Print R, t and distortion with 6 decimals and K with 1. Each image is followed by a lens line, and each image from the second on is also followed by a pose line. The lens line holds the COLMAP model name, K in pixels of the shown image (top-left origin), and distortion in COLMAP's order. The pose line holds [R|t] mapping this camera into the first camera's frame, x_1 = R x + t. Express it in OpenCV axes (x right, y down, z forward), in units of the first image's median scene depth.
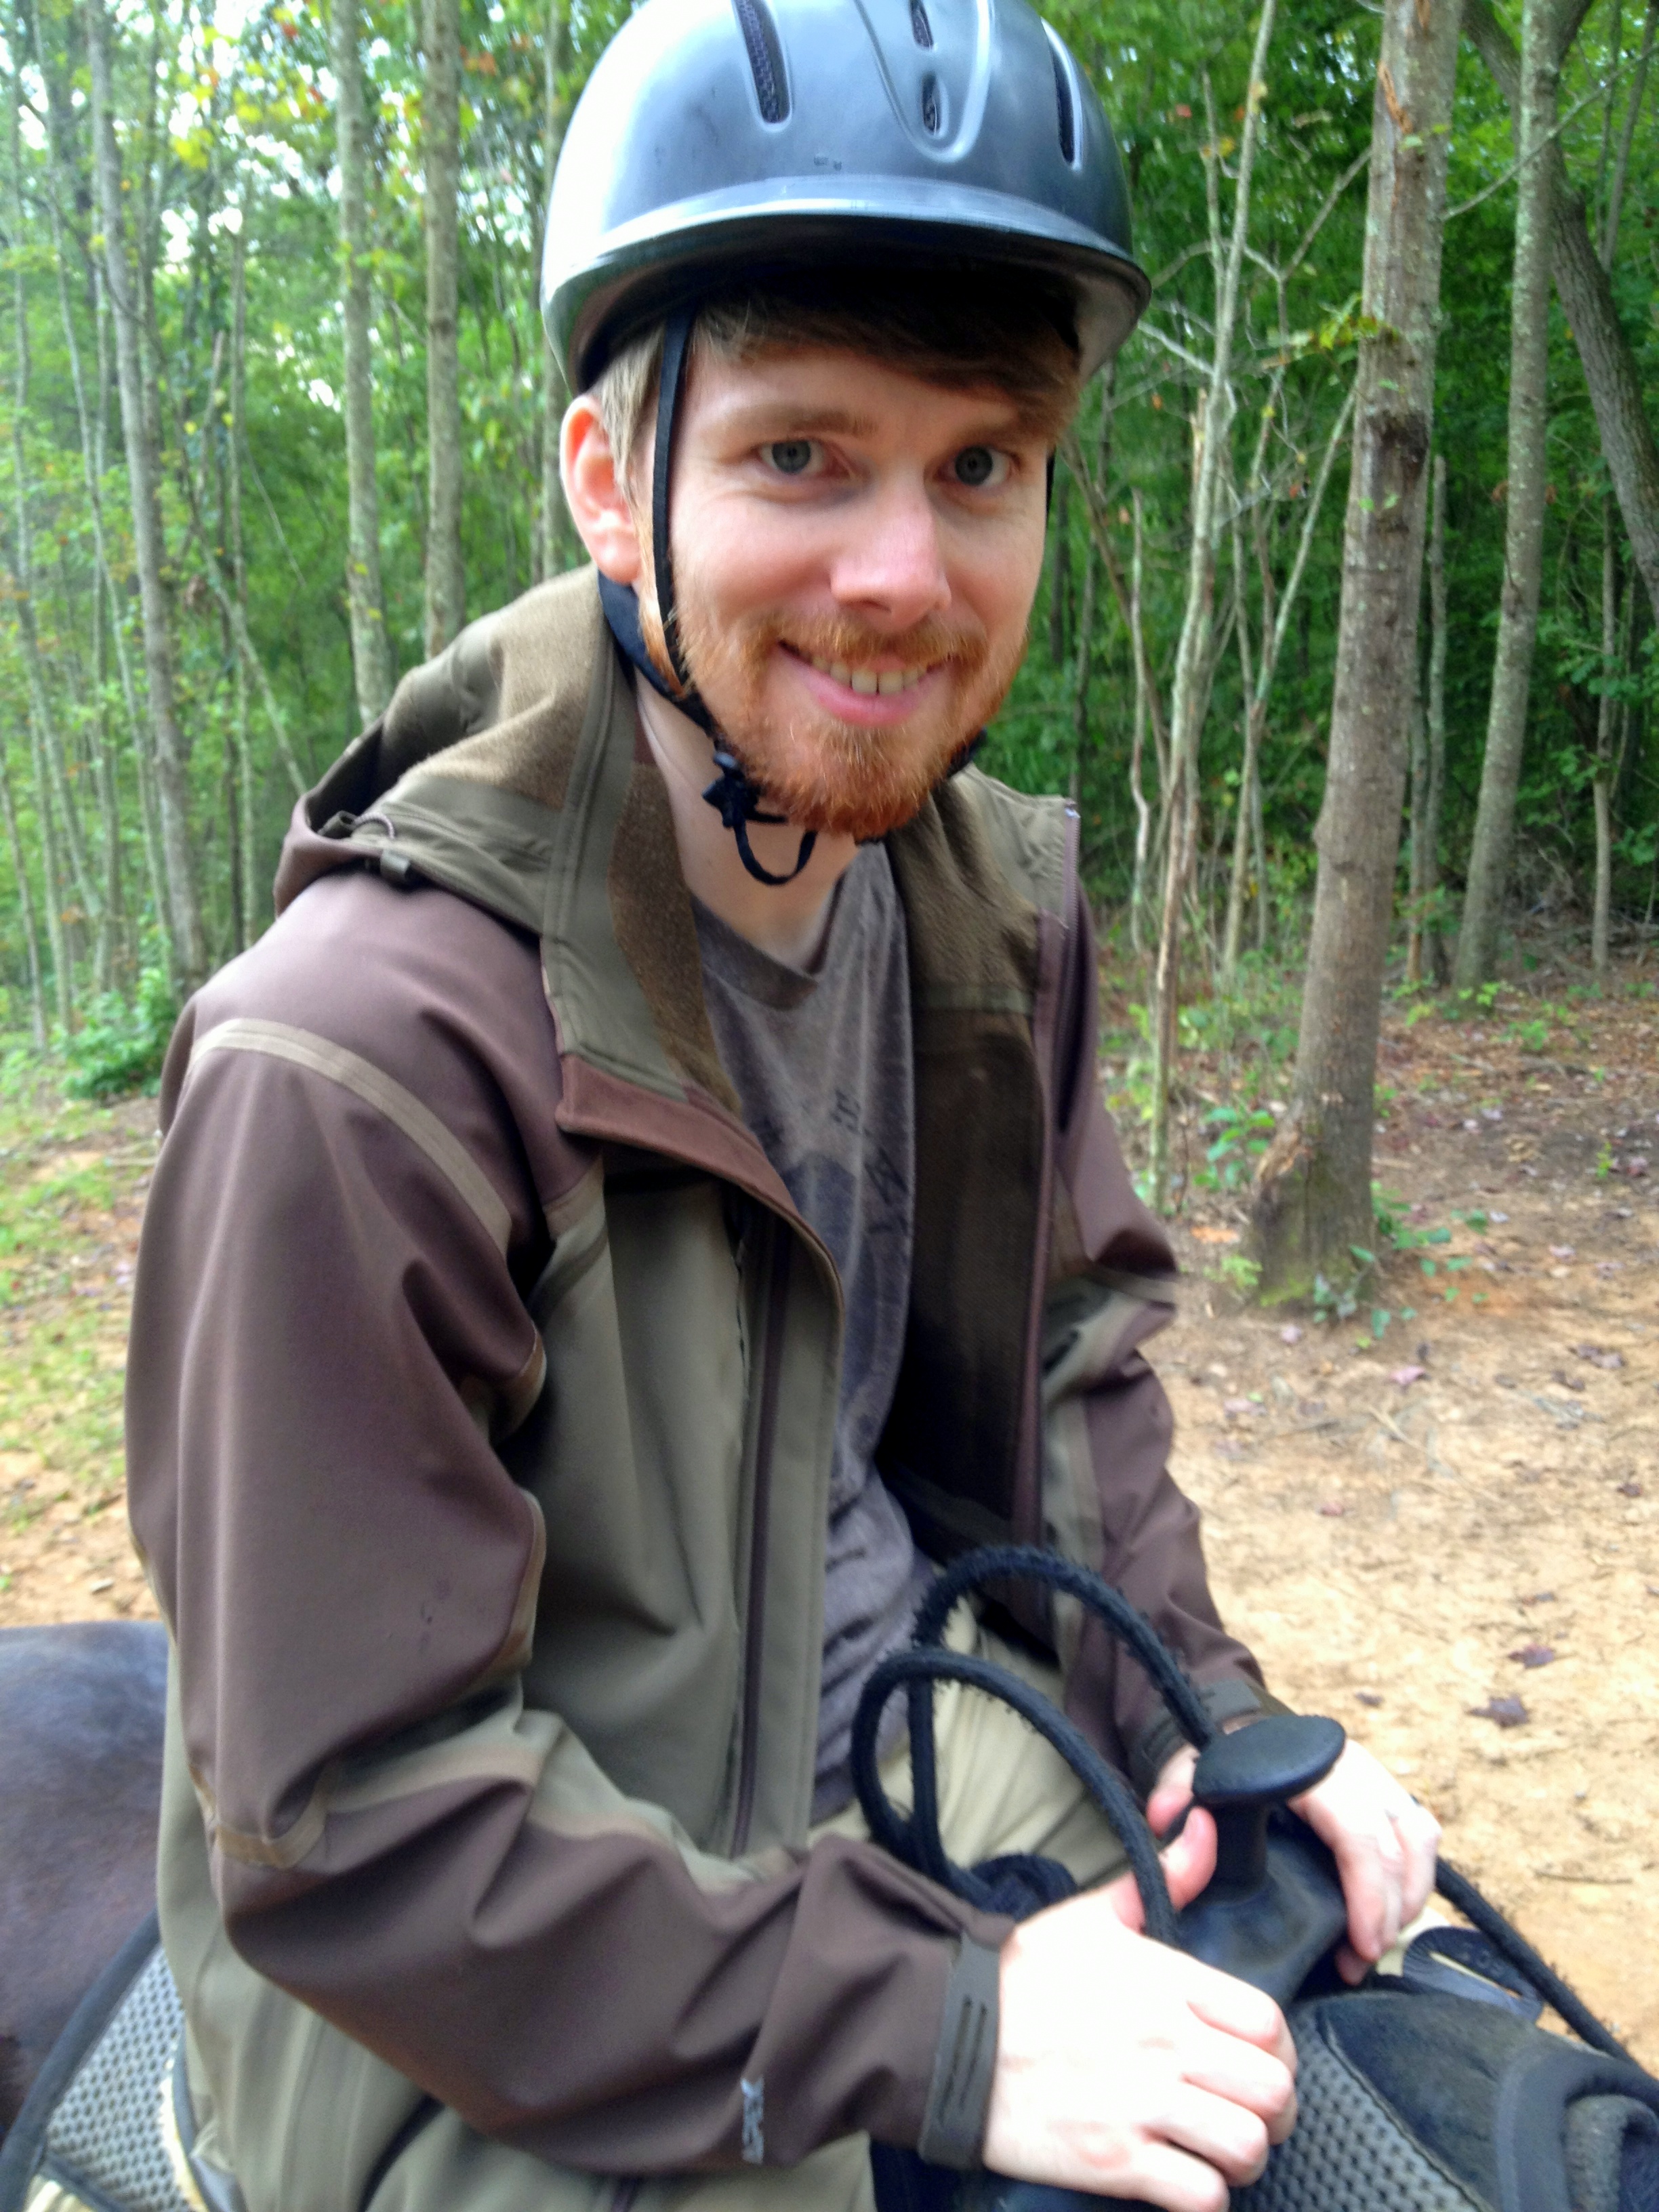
lens RADIAL K [[2044.5, 0, 837.6], [0, 2044.5, 1080.9], [0, 0, 1]] dist [0.016822, 0.000000]
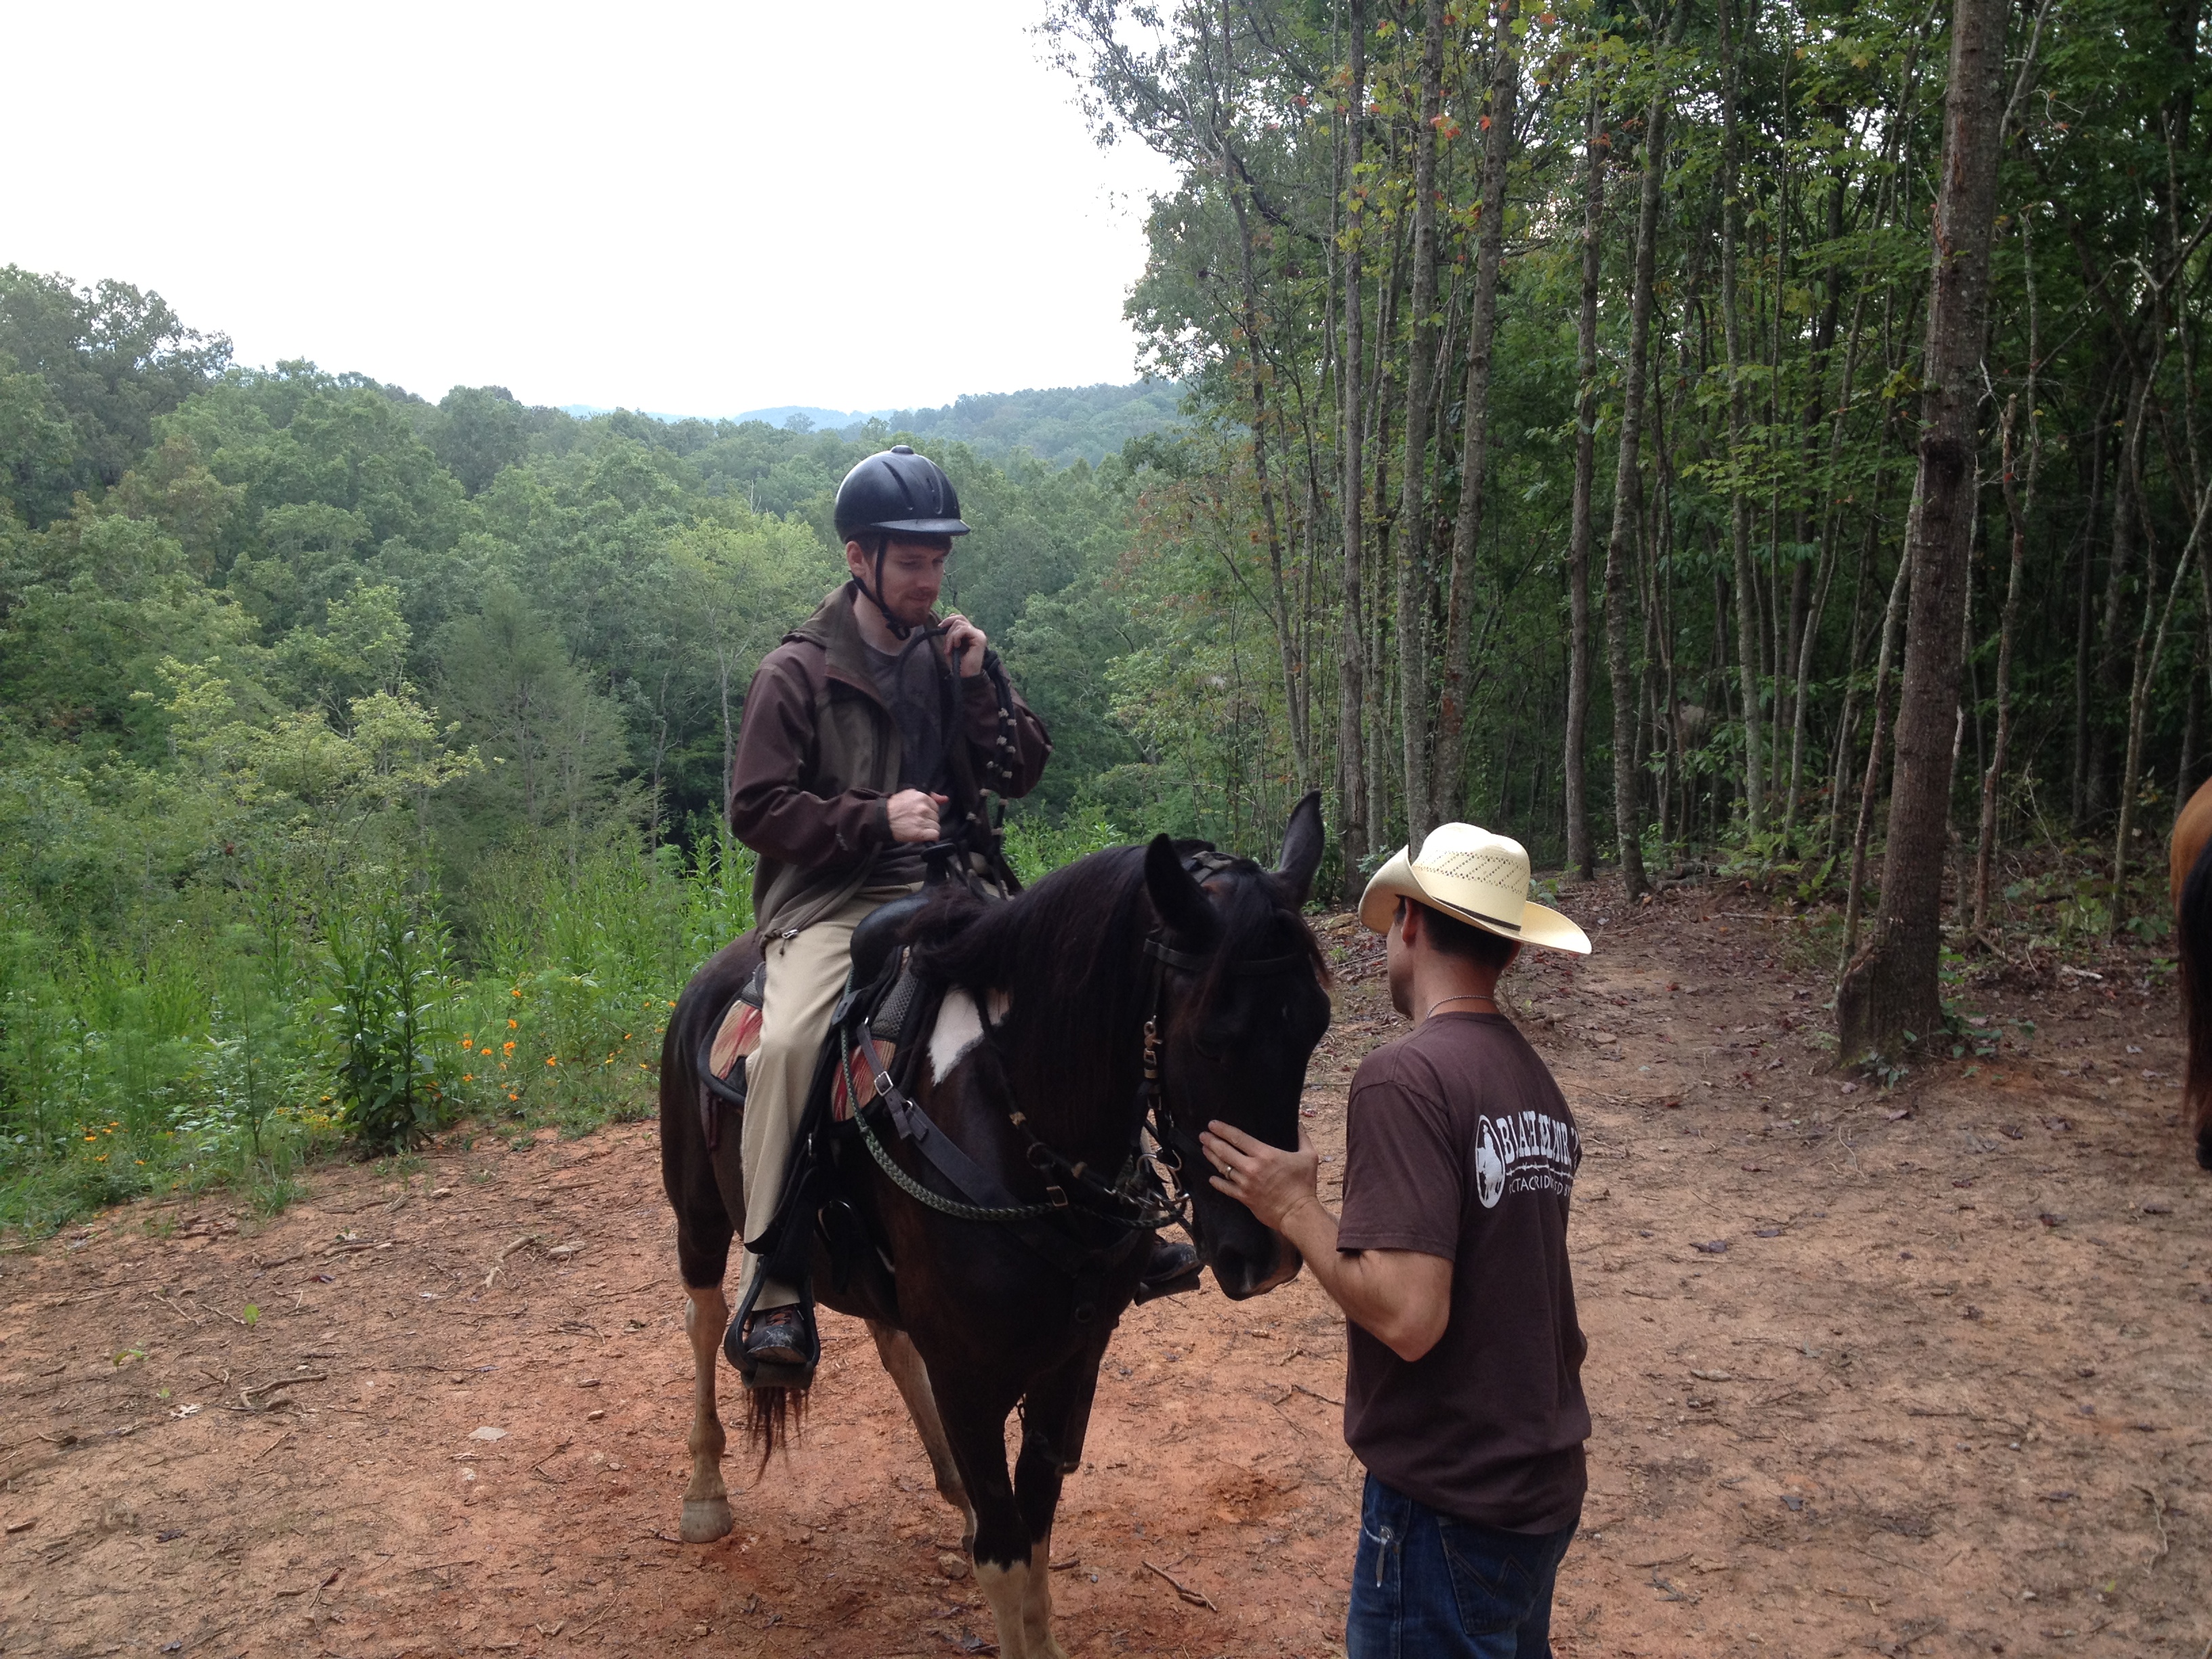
lens RADIAL K [[2044.5, 0, 1110.3], [0, 2044.5, 855.8], [0, 0, 1]] dist [0.016822, 0.000000]
pose [[0.861473, 0.087438, -0.500219, 0.511899], [-0.124043, 0.991457, -0.040320, 0.093650], [0.492421, 0.096783, 0.864959, -0.500751]]
